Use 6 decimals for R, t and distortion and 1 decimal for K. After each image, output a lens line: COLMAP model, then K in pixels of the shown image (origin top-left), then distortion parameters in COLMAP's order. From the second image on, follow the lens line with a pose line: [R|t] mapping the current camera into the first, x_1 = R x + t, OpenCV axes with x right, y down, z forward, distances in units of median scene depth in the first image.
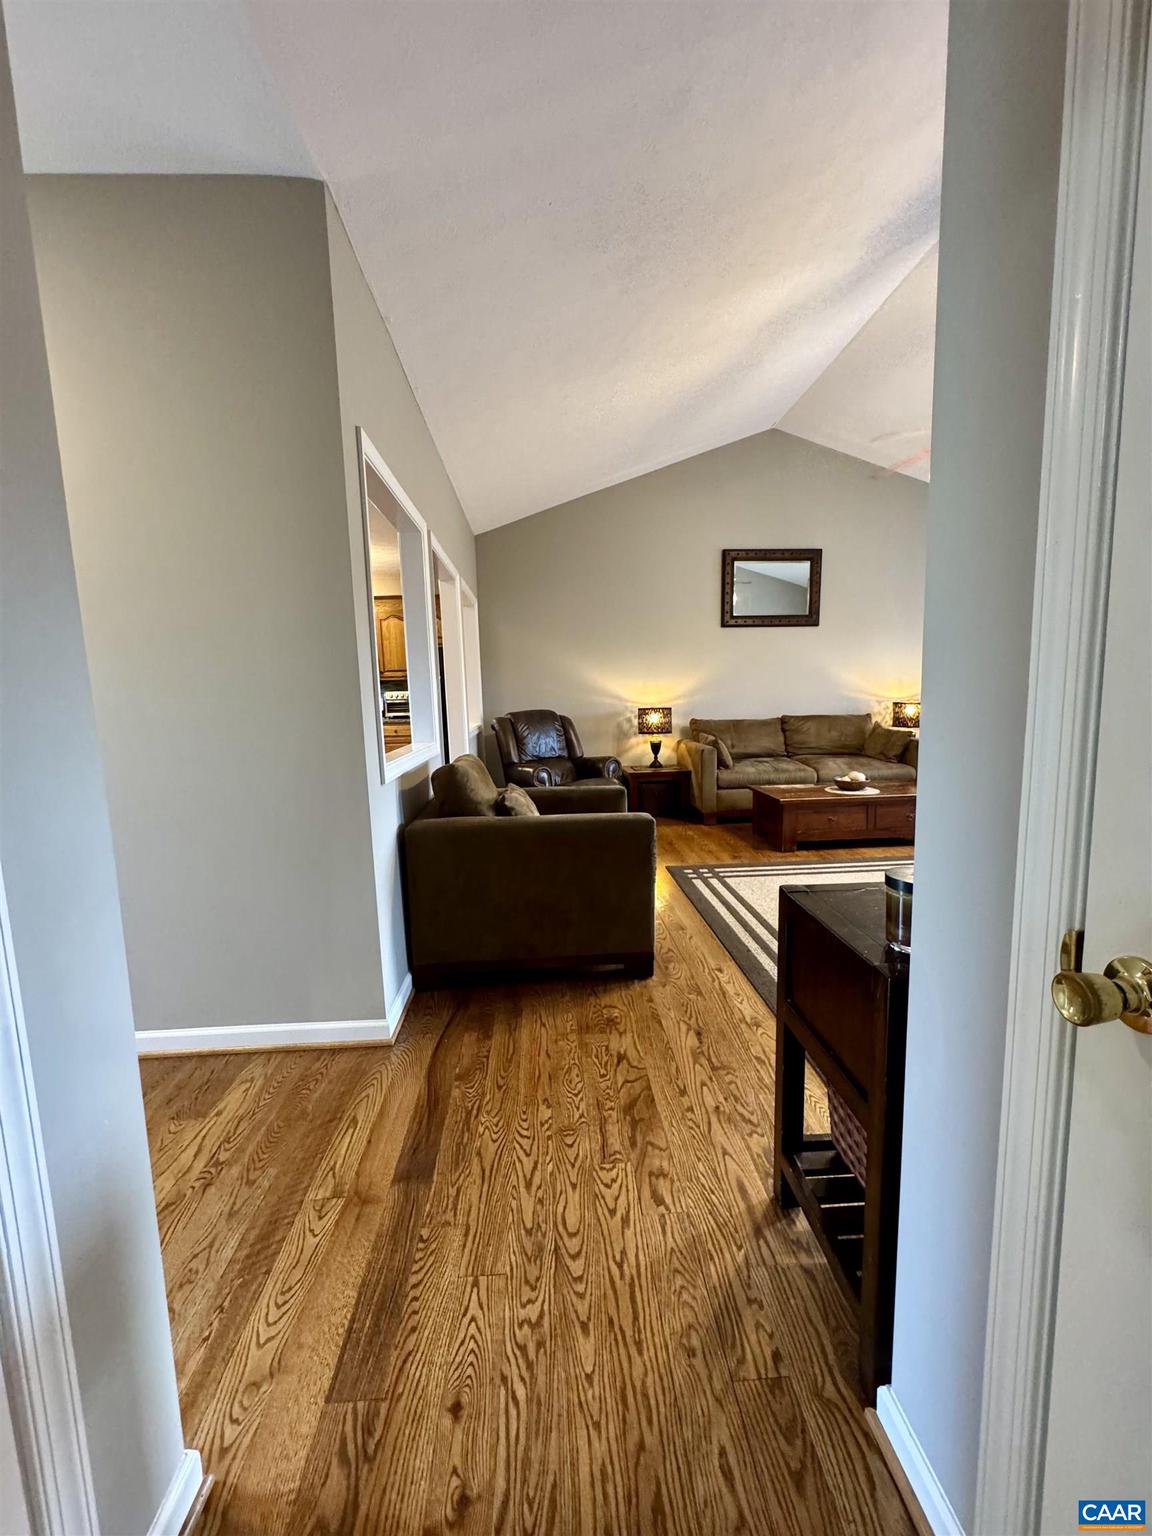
lens RADIAL K [[613.4, 0, 574.8], [0, 613.4, 768.3], [0, 0, 1]] dist [0.000355, -0.000029]
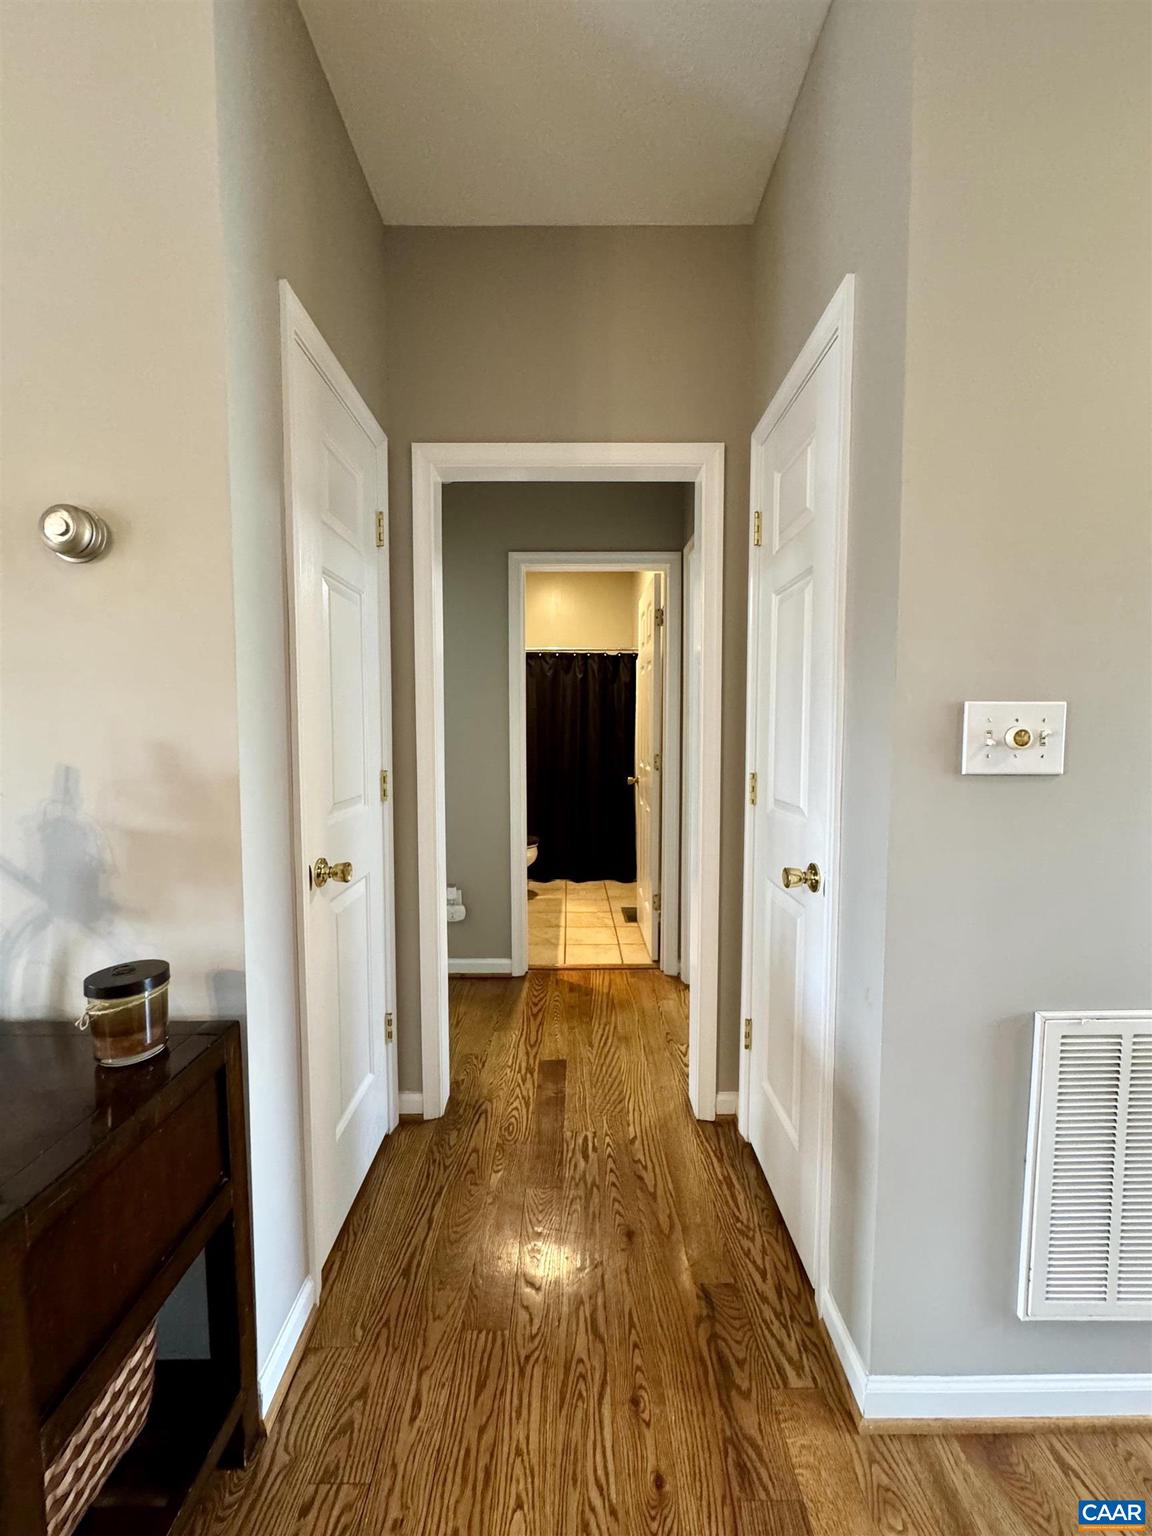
lens RADIAL K [[613.4, 0, 578.2], [0, 613.4, 768.3], [0, 0, 1]] dist [0.000355, -0.000029]
pose [[-0.998615, 0.026268, 0.045583, -0.143270], [0.034289, 0.982097, 0.185229, -0.261263], [-0.039901, 0.186535, -0.981638, 1.807078]]
